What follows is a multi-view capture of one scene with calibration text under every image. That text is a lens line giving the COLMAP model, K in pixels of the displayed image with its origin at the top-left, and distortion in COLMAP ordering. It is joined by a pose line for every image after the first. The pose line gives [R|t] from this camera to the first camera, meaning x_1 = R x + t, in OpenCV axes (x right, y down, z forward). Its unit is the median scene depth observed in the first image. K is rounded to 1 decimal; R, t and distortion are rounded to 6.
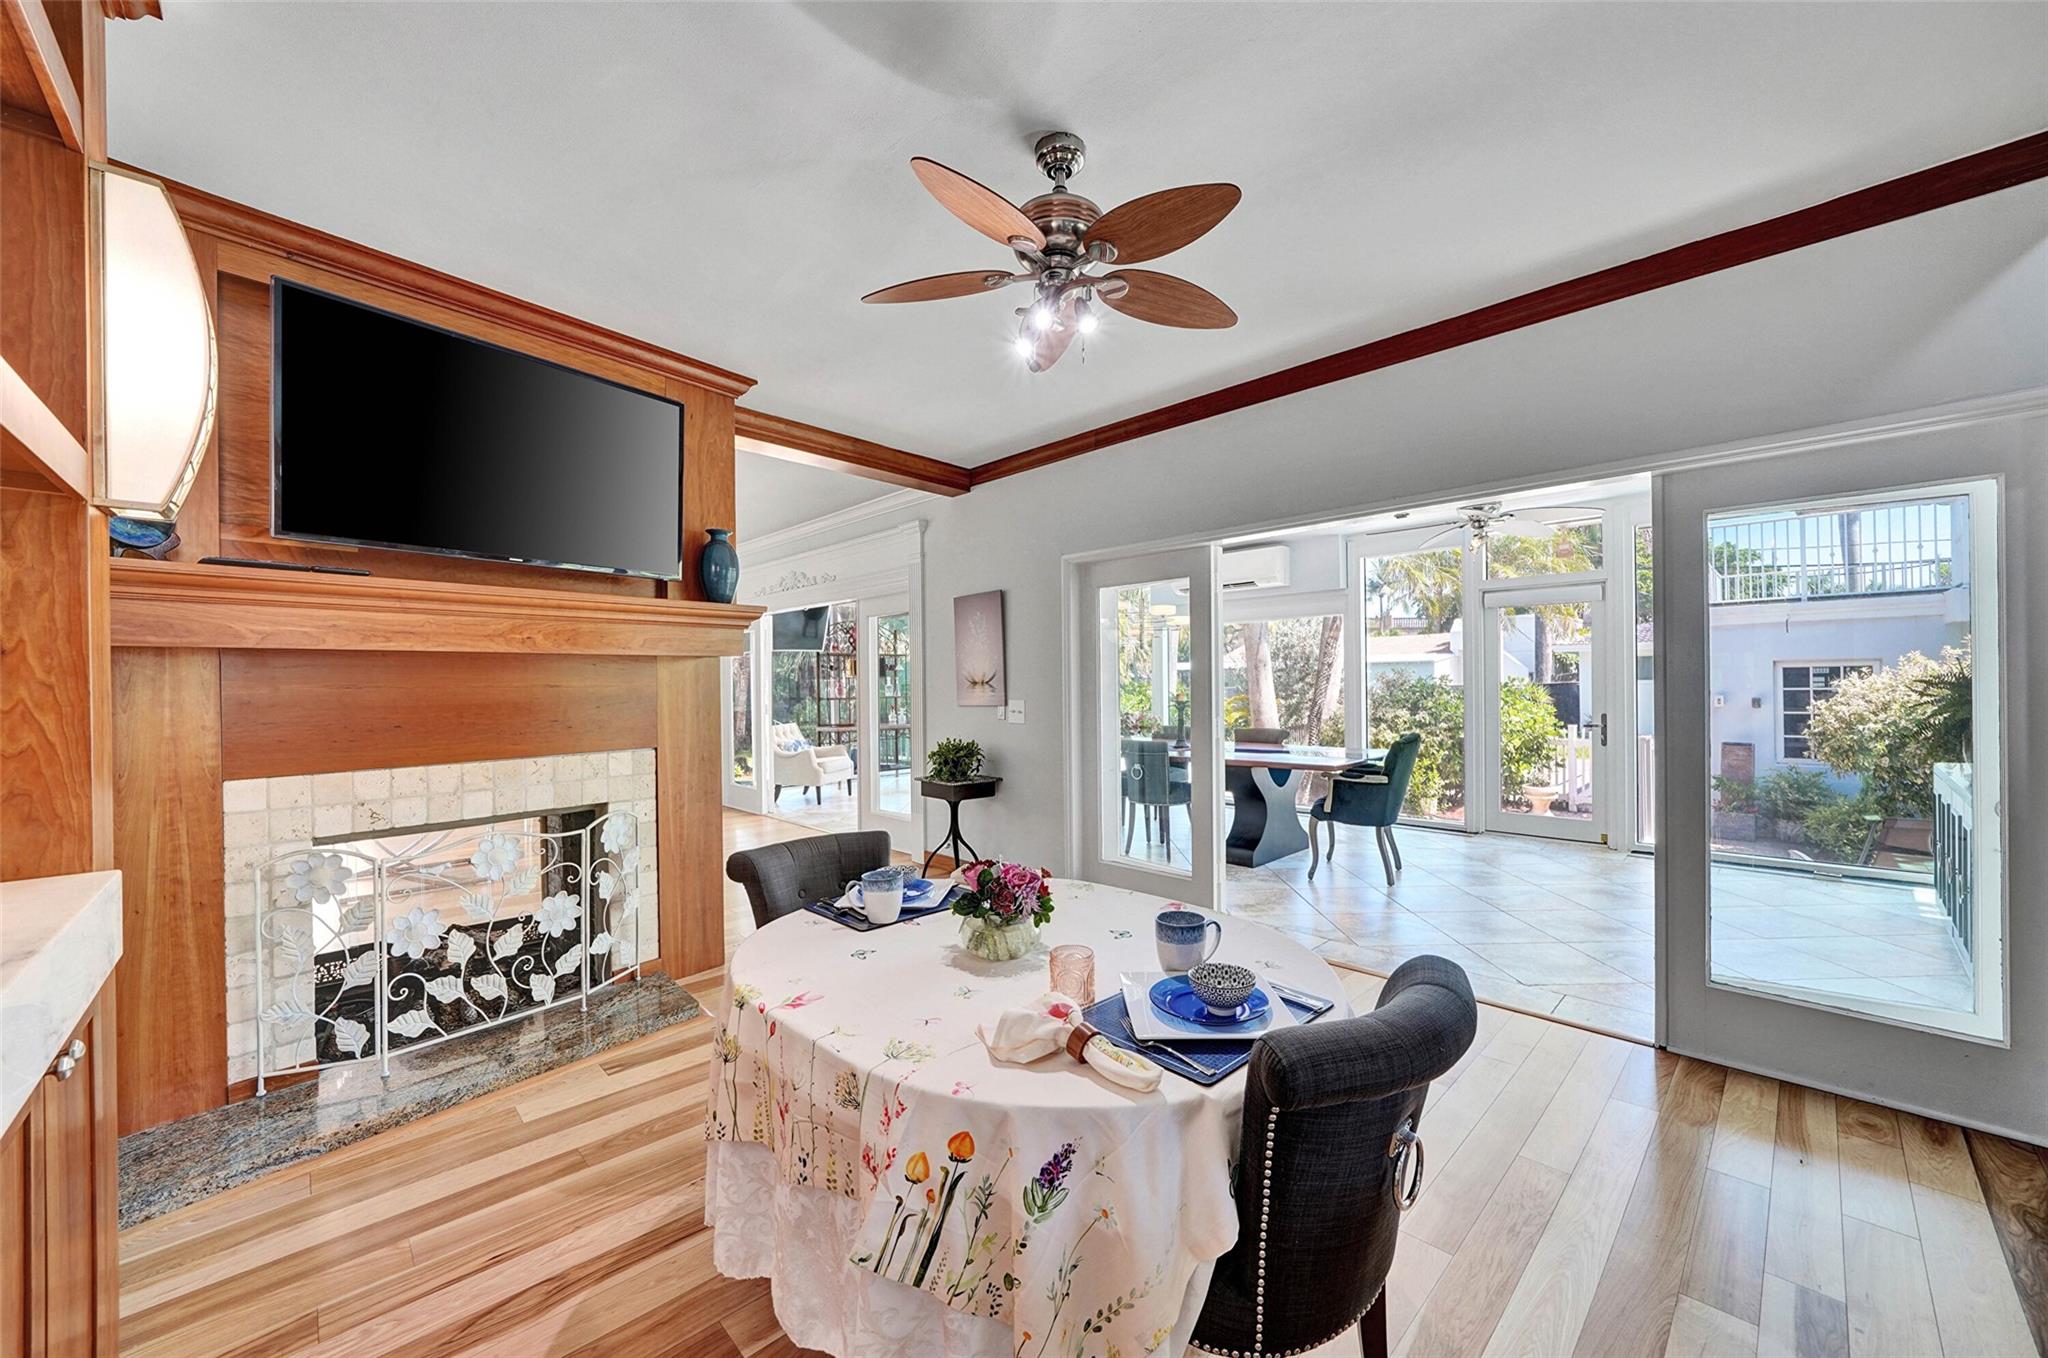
lens RADIAL K [[768.9, 0, 1026.0], [0, 768.9, 684.9], [0, 0, 1]] dist [-0.015220, 0.000688]
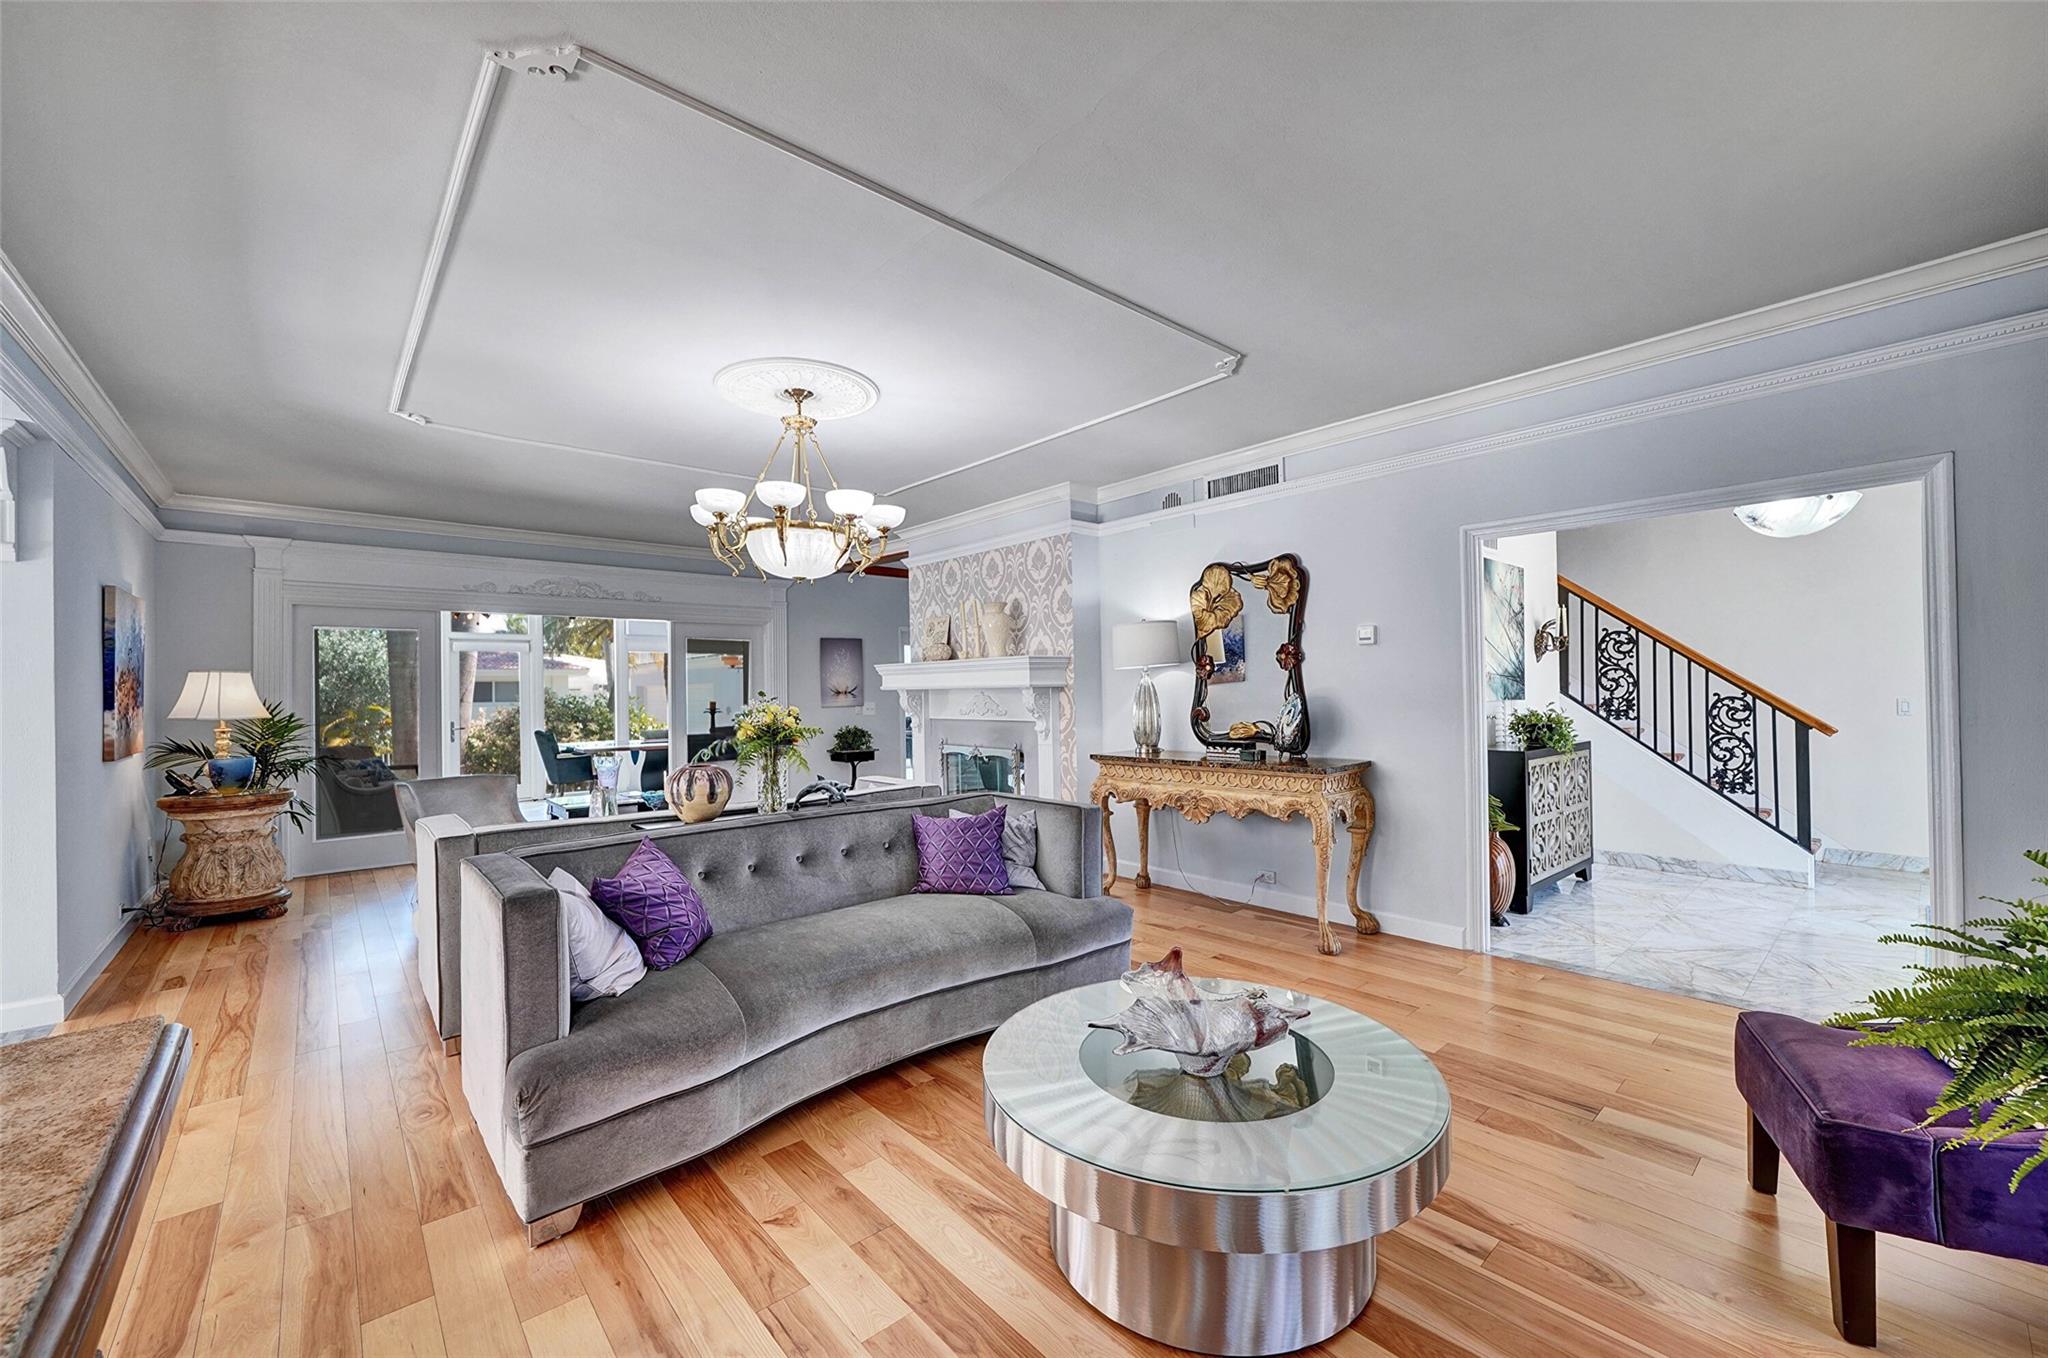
lens RADIAL K [[803.0, 0, 1023.6], [0, 803.0, 687.1], [0, 0, 1]] dist [-0.010525, 0.003255]
pose [[0.045776, 0.014704, 0.998844, -2.393292], [0.006755, 0.999864, -0.015029, 0.018346], [-0.998929, 0.007435, 0.045670, 0.764264]]
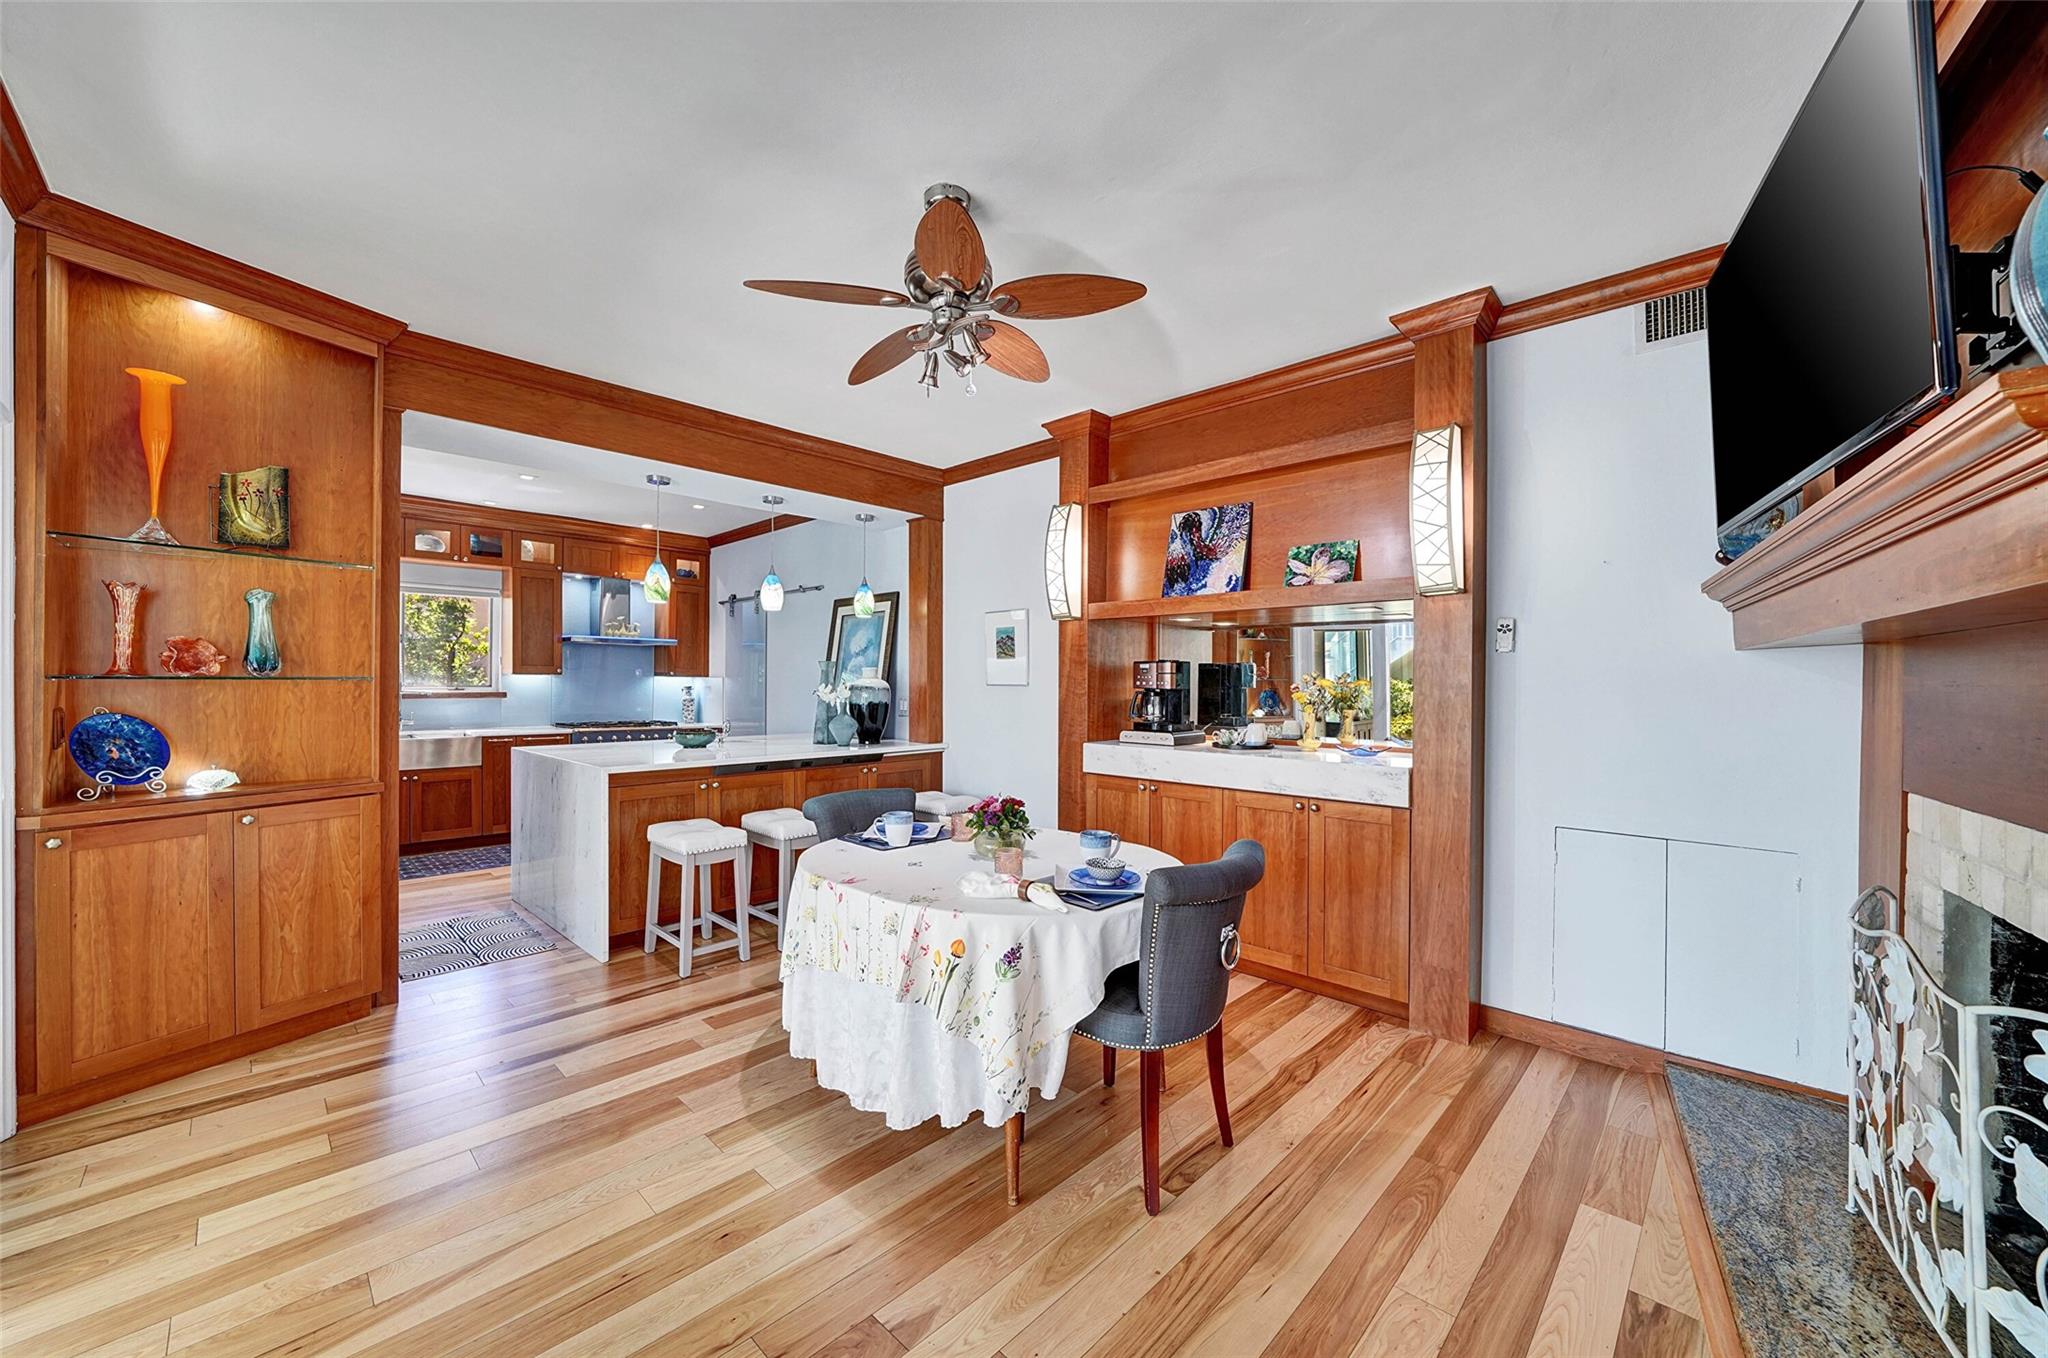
lens RADIAL K [[768.9, 0, 1029.8], [0, 768.9, 675.7], [0, 0, 1]] dist [-0.015220, 0.000688]
pose [[-0.999067, 0.007065, -0.042614, -0.010903], [0.007383, 0.999946, -0.007310, -0.004052], [0.042561, -0.007618, -0.999065, 1.137936]]
